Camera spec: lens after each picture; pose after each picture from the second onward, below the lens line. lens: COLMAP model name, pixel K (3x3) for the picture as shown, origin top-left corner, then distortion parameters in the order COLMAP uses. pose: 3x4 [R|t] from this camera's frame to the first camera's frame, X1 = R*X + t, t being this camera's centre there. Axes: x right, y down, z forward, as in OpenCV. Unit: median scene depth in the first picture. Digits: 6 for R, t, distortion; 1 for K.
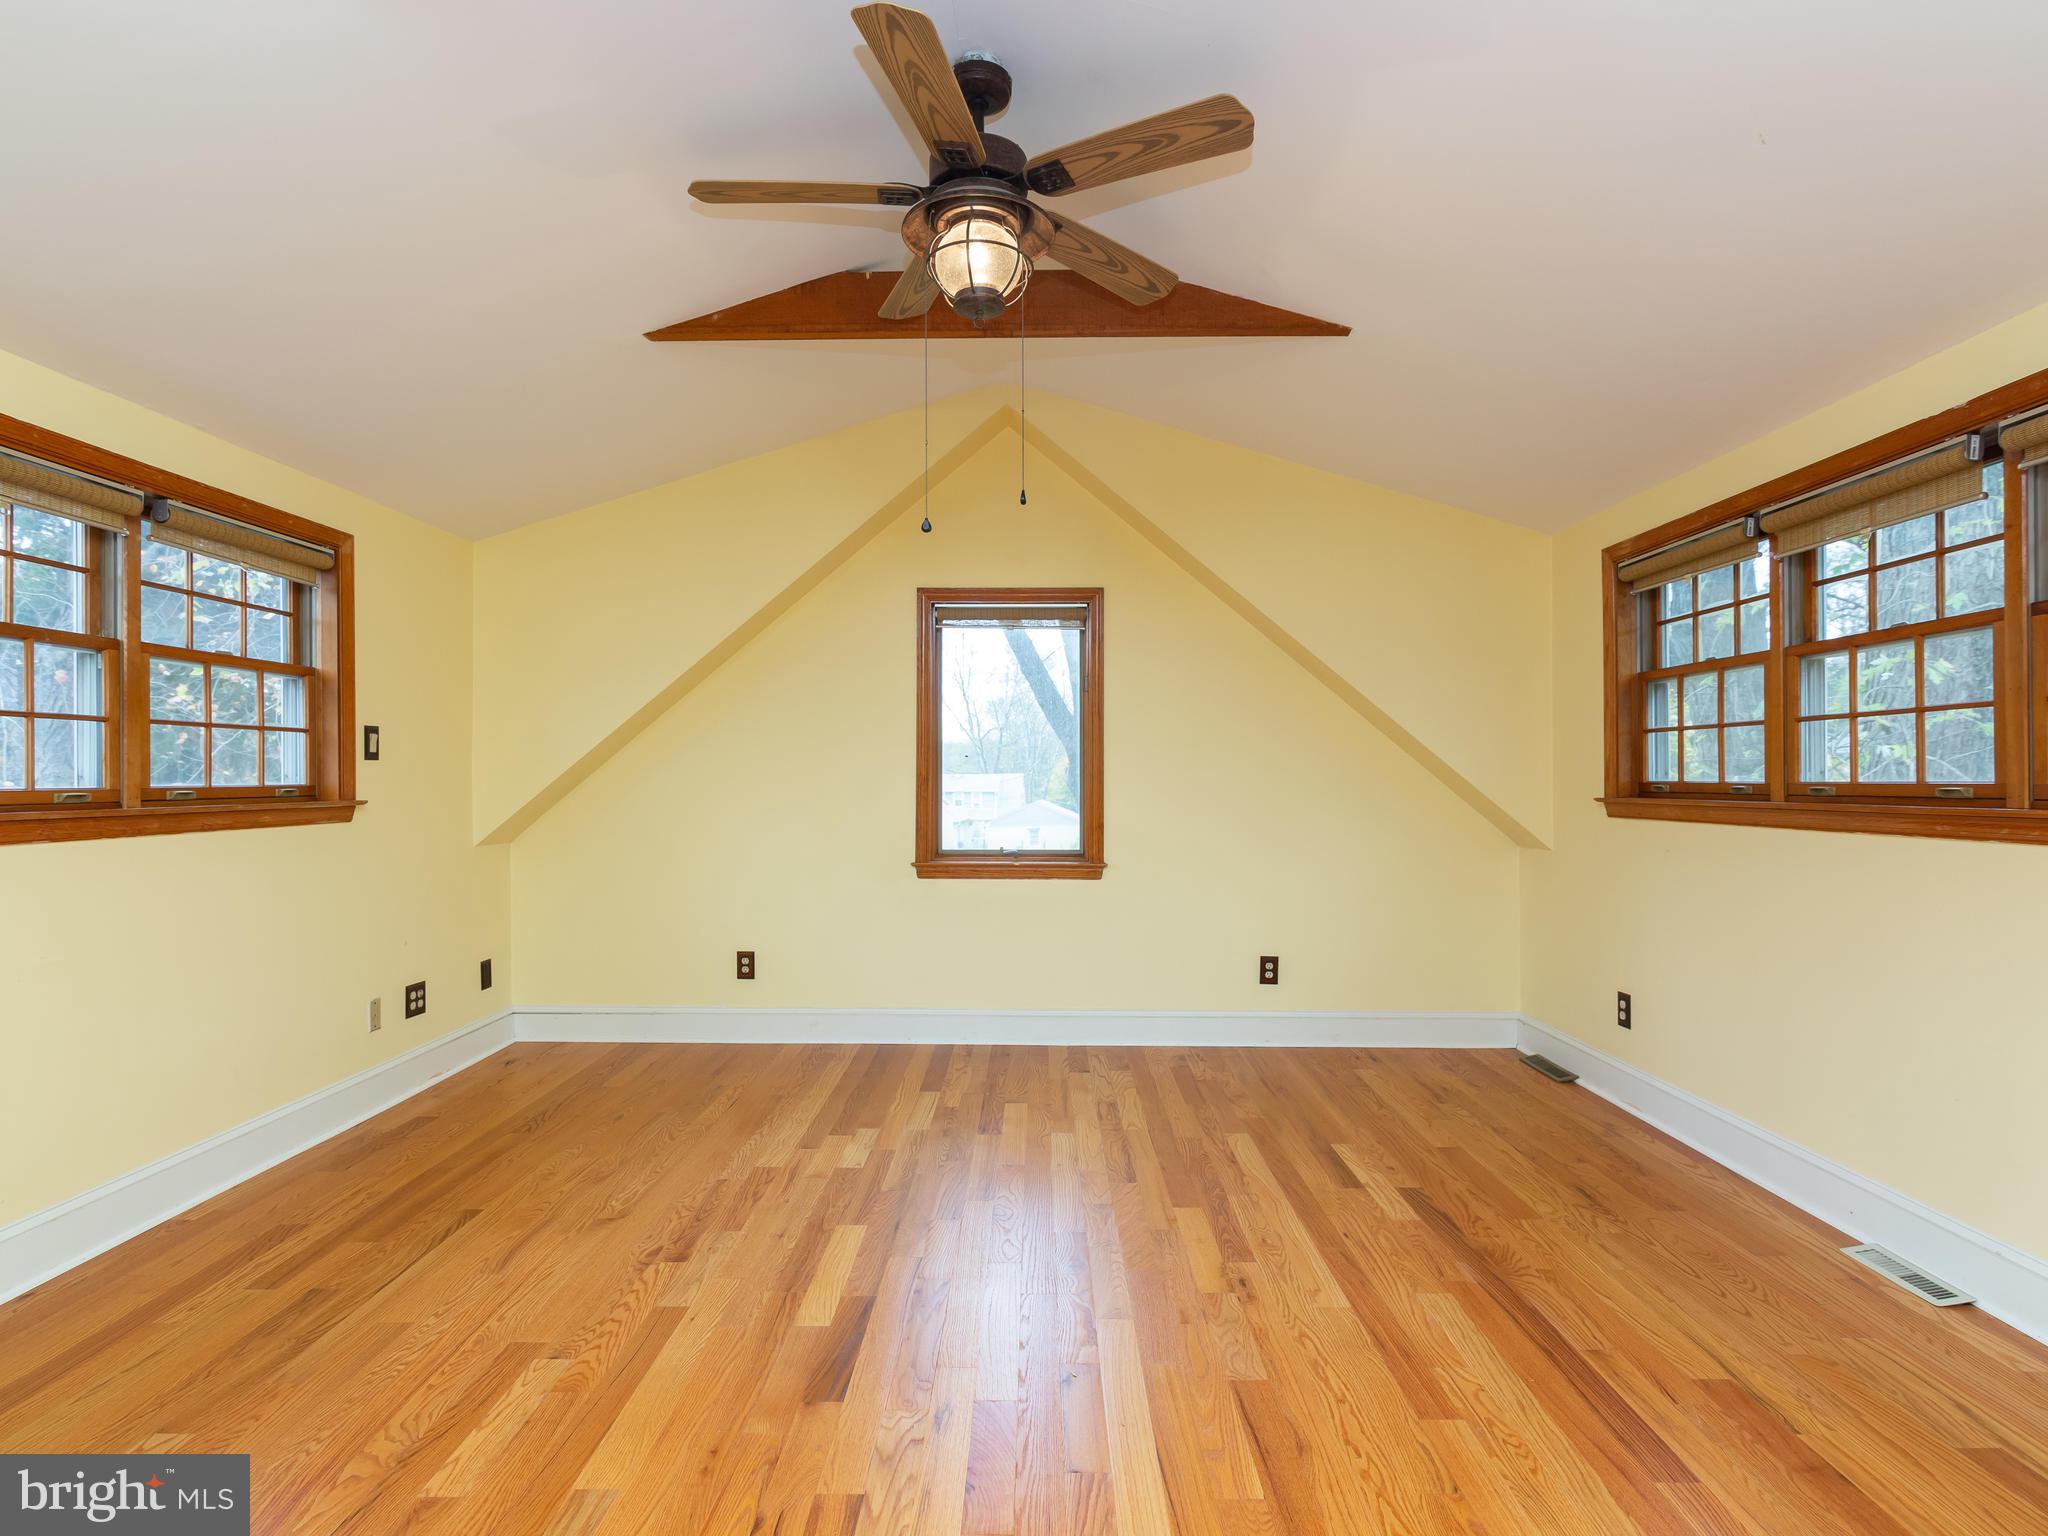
lens RADIAL K [[1042.4, 0, 1029.7], [0, 1042.4, 770.0], [0, 0, 1]] dist [0.004879, -0.004432]
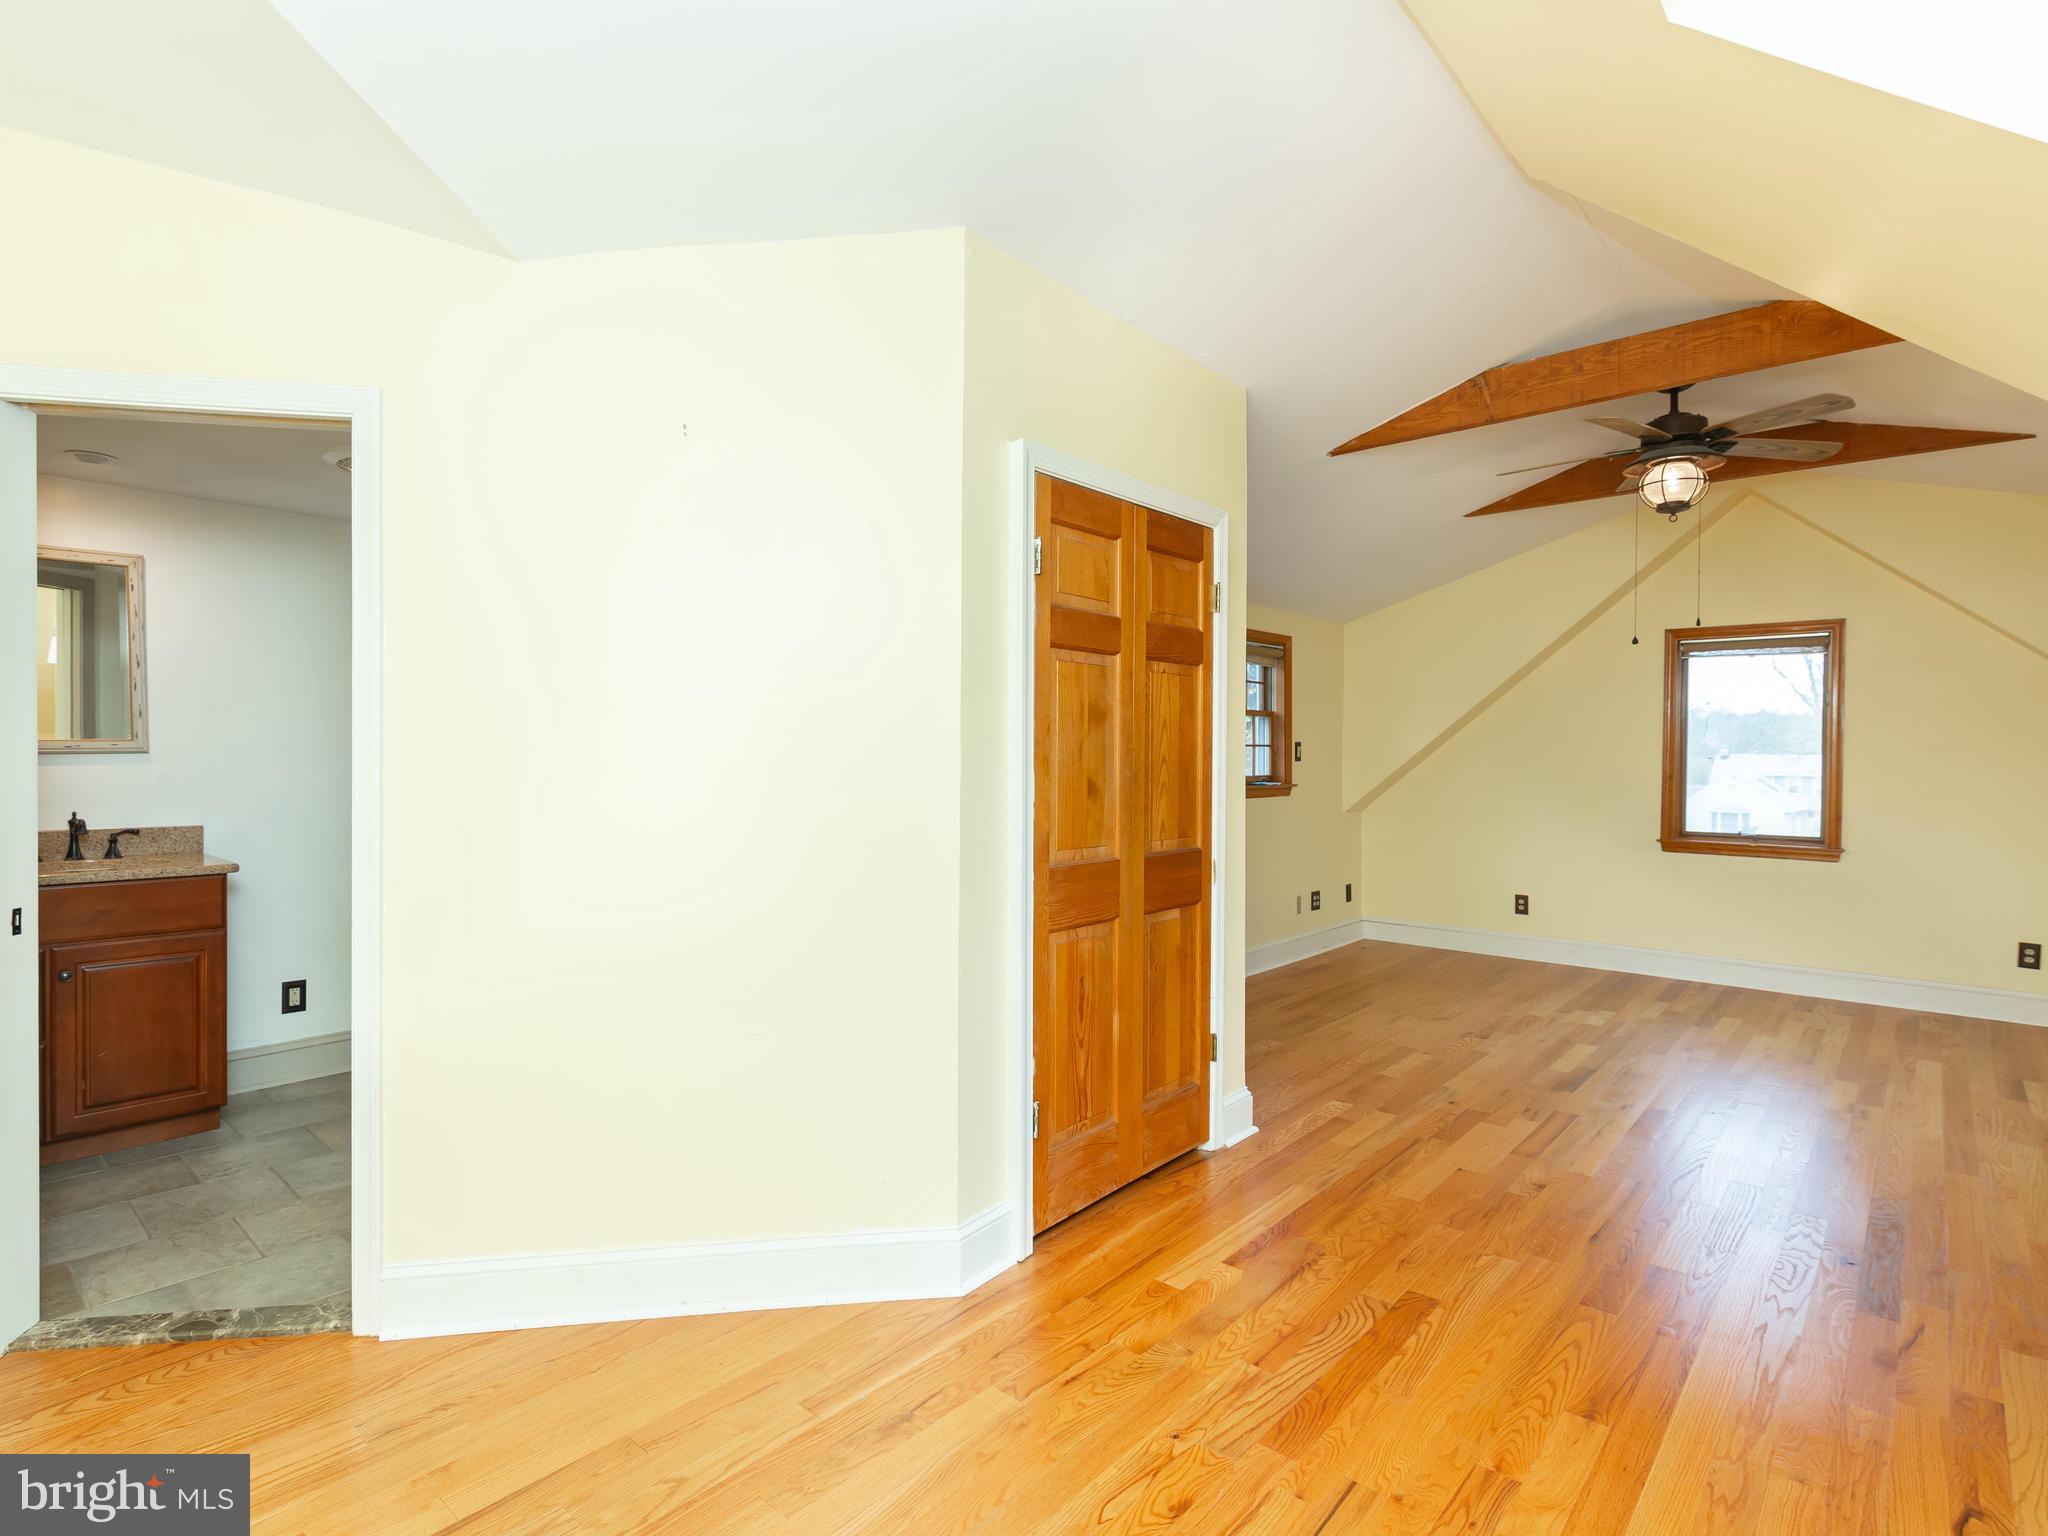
lens RADIAL K [[1042.4, 0, 1029.7], [0, 1042.4, 770.0], [0, 0, 1]] dist [0.004879, -0.004432]
pose [[0.761163, 0.015175, -0.648383, 0.182460], [-0.001288, 0.999760, 0.021887, -0.035128], [0.648560, -0.015824, 0.760999, -0.686447]]
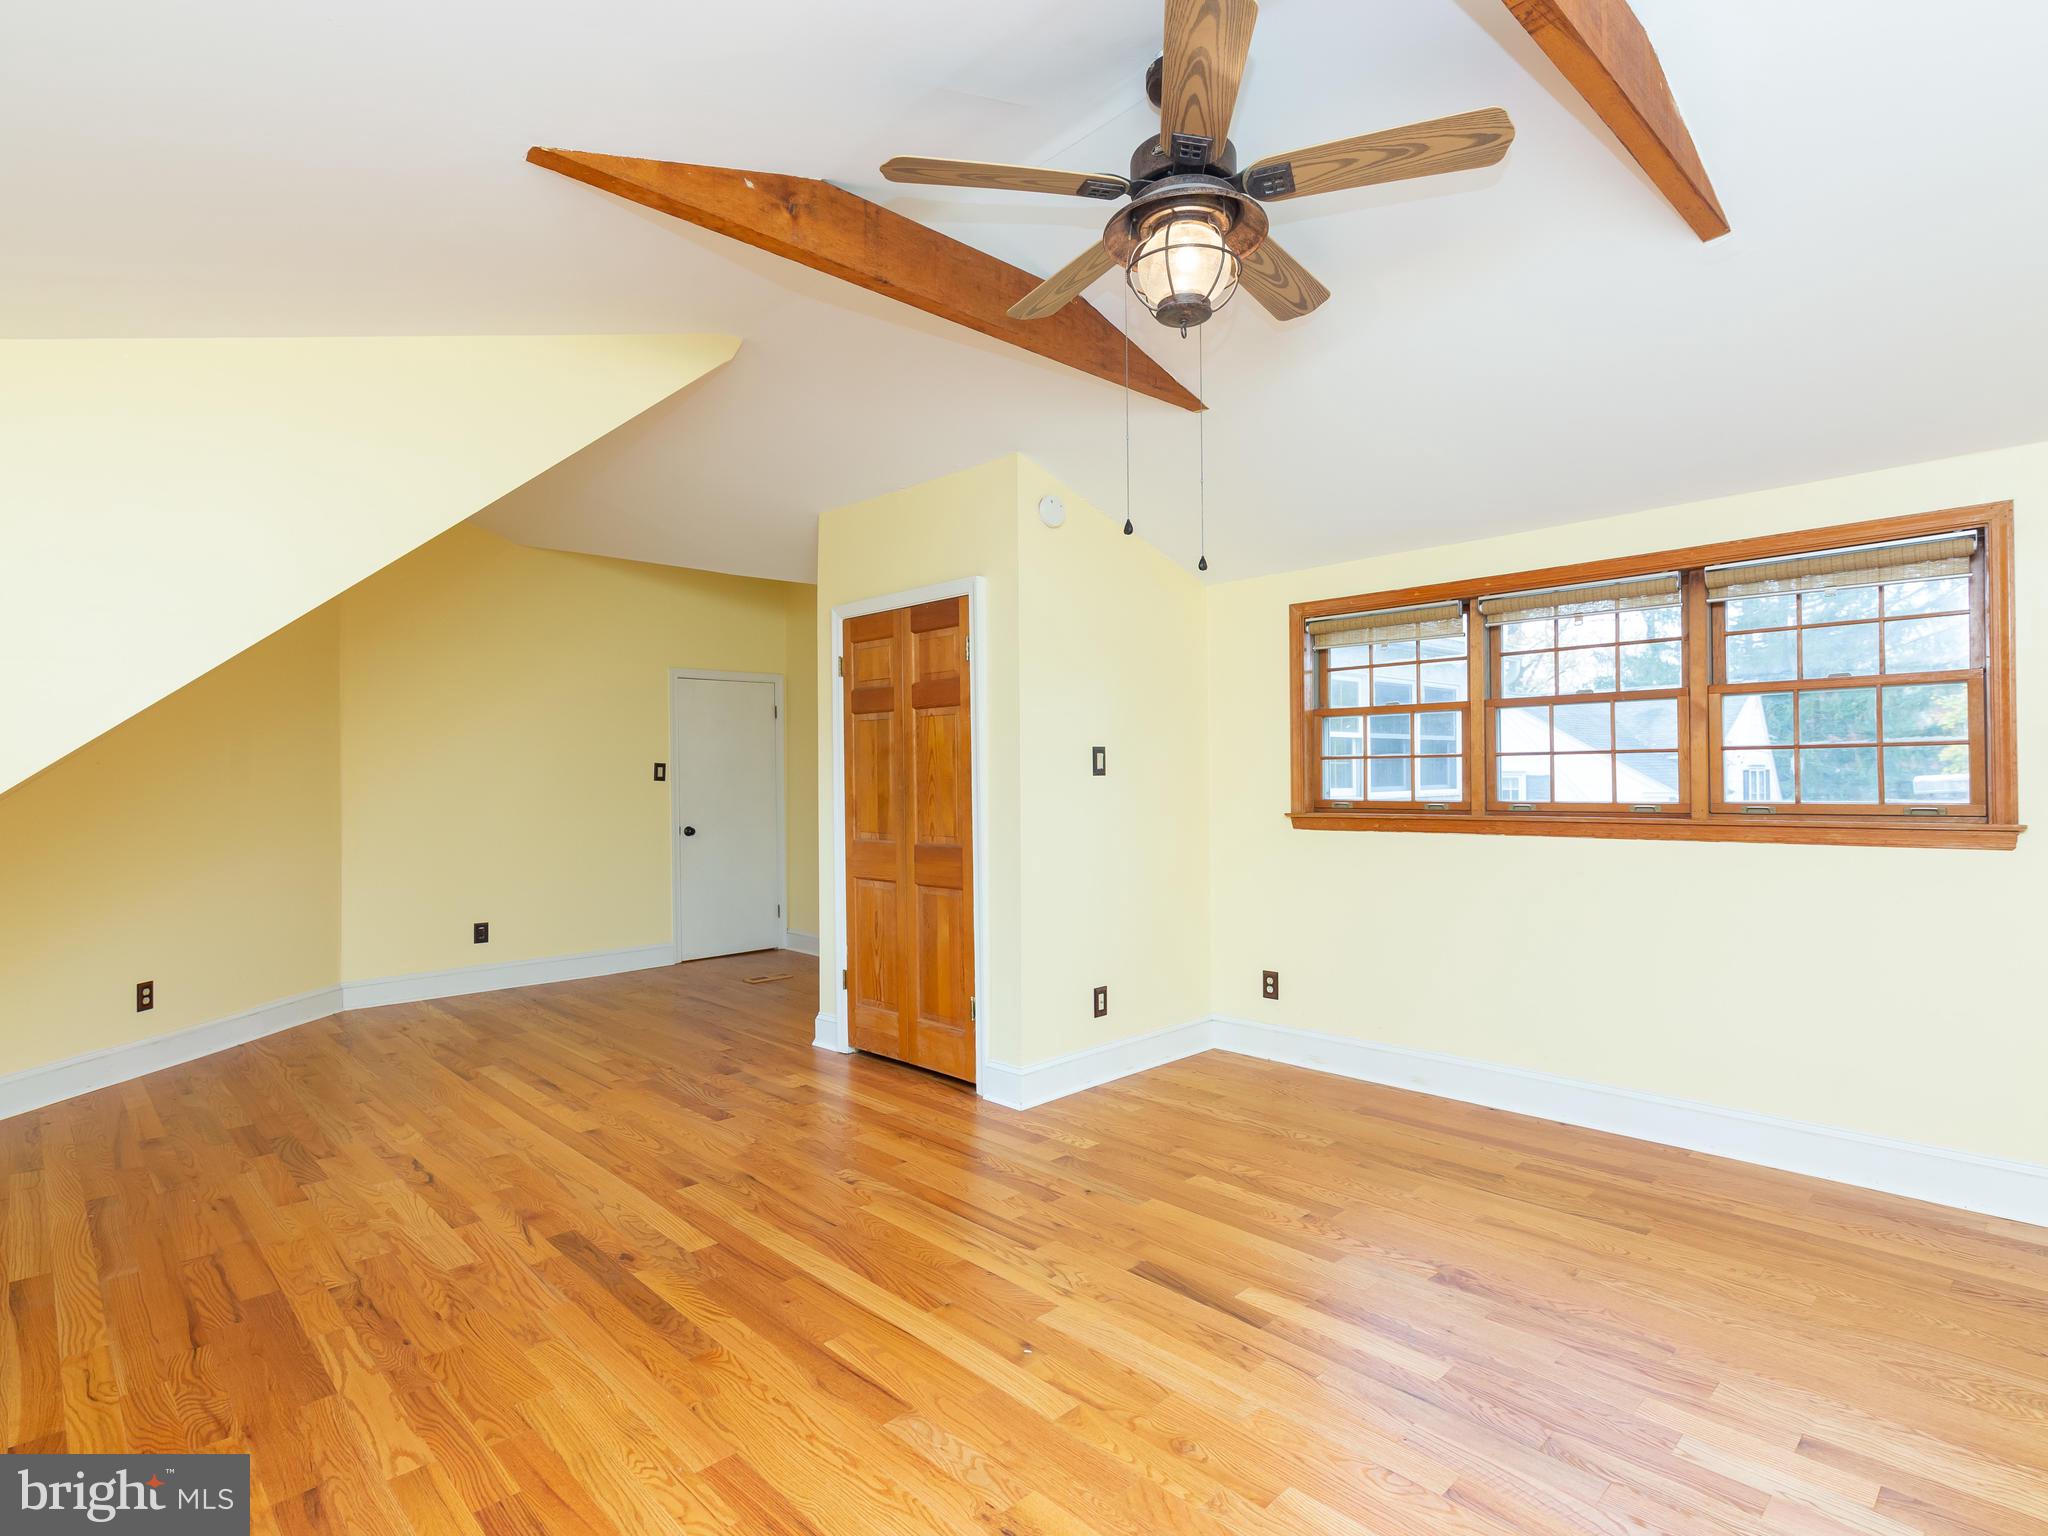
lens RADIAL K [[1042.4, 0, 1029.7], [0, 1042.4, 770.0], [0, 0, 1]] dist [0.004879, -0.004432]
pose [[-0.711586, 0.005669, -0.702576, 0.489090], [0.018351, 0.999776, -0.010519, -0.018839], [0.702359, -0.020378, -0.711531, 1.075716]]
